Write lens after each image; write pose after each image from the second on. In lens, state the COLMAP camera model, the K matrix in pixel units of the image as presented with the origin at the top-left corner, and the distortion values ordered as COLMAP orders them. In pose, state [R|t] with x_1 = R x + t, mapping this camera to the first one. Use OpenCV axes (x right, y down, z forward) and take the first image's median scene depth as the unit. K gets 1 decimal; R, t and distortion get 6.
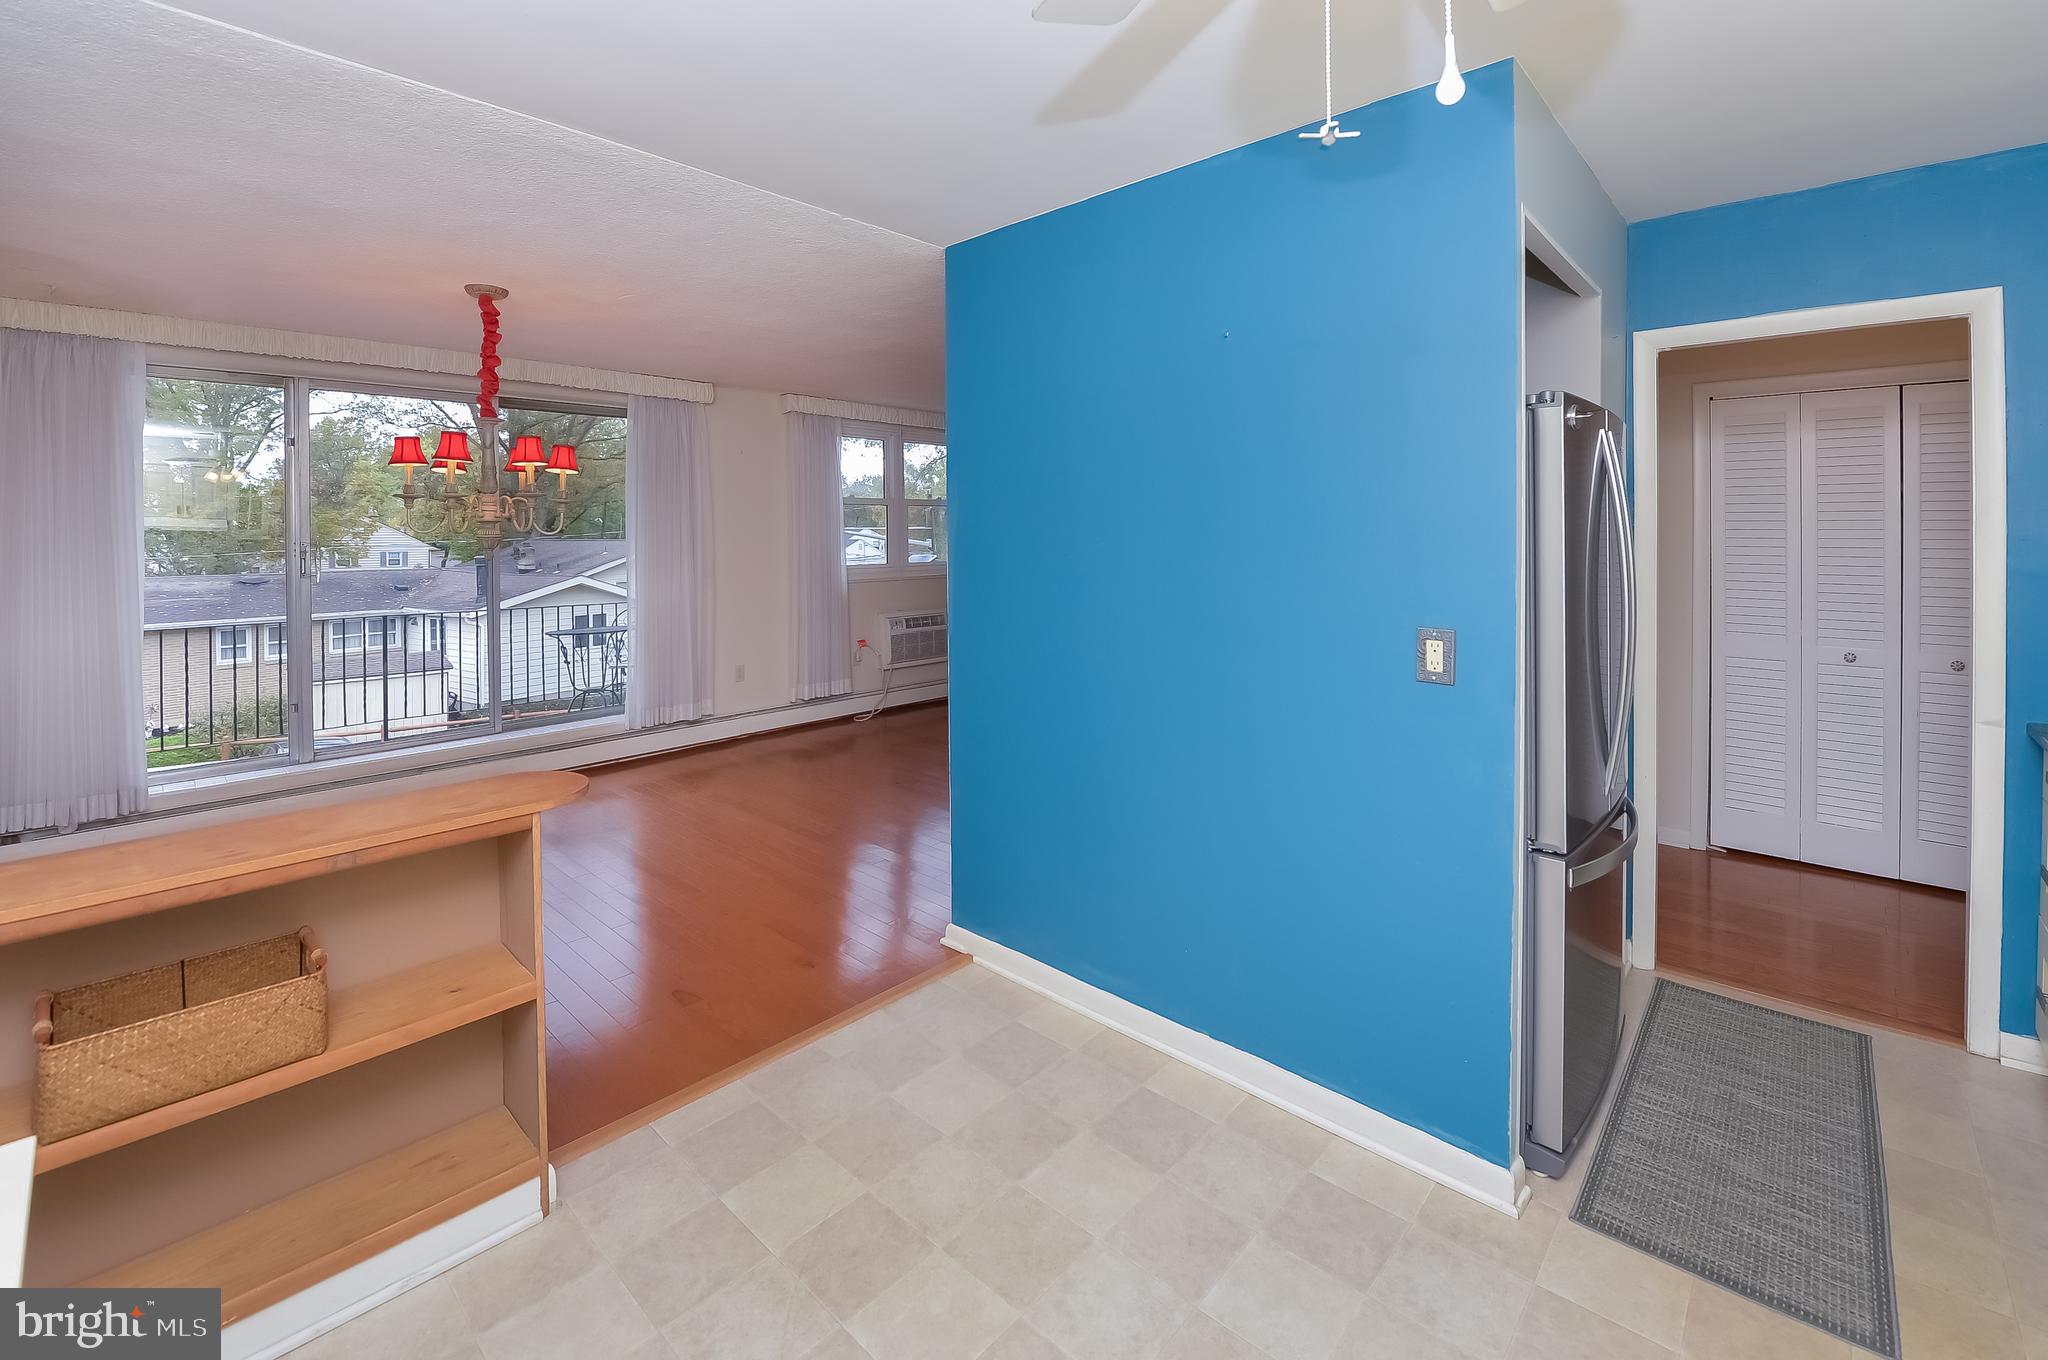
lens RADIAL K [[863.3, 0, 1068.5], [0, 863.3, 545.5], [0, 0, 1]] dist [-0.017376, -0.001349]
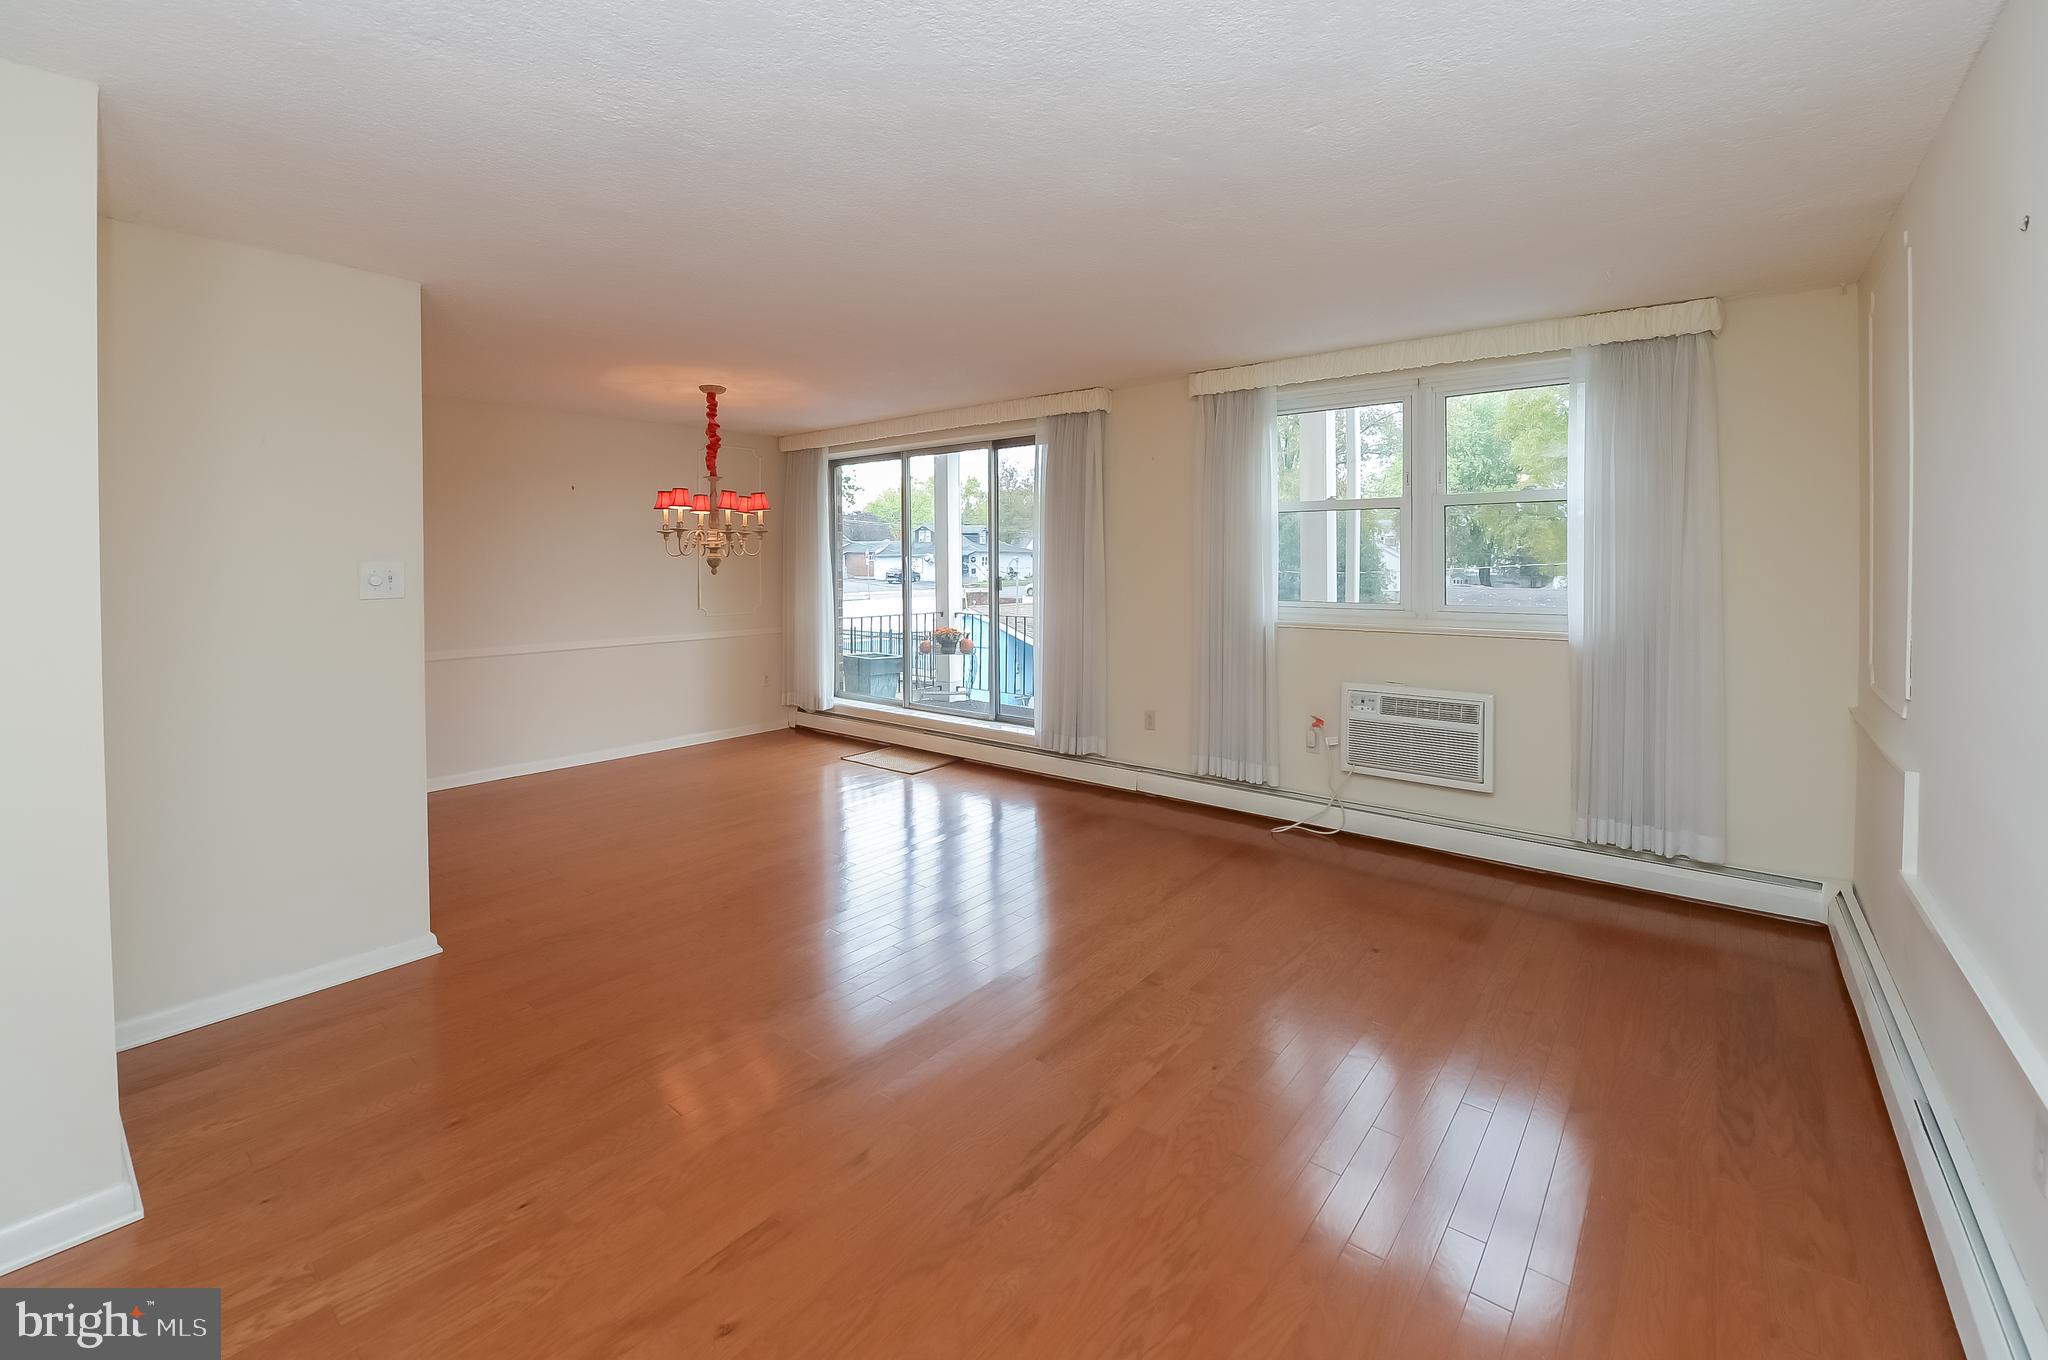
lens RADIAL K [[863.3, 0, 1018.1], [0, 863.3, 578.4], [0, 0, 1]] dist [-0.017376, -0.001349]
pose [[0.031335, 0.027242, -0.999138, 0.401319], [-0.012263, 0.999564, 0.026869, -0.010532], [0.999434, 0.011411, 0.031656, 0.737208]]
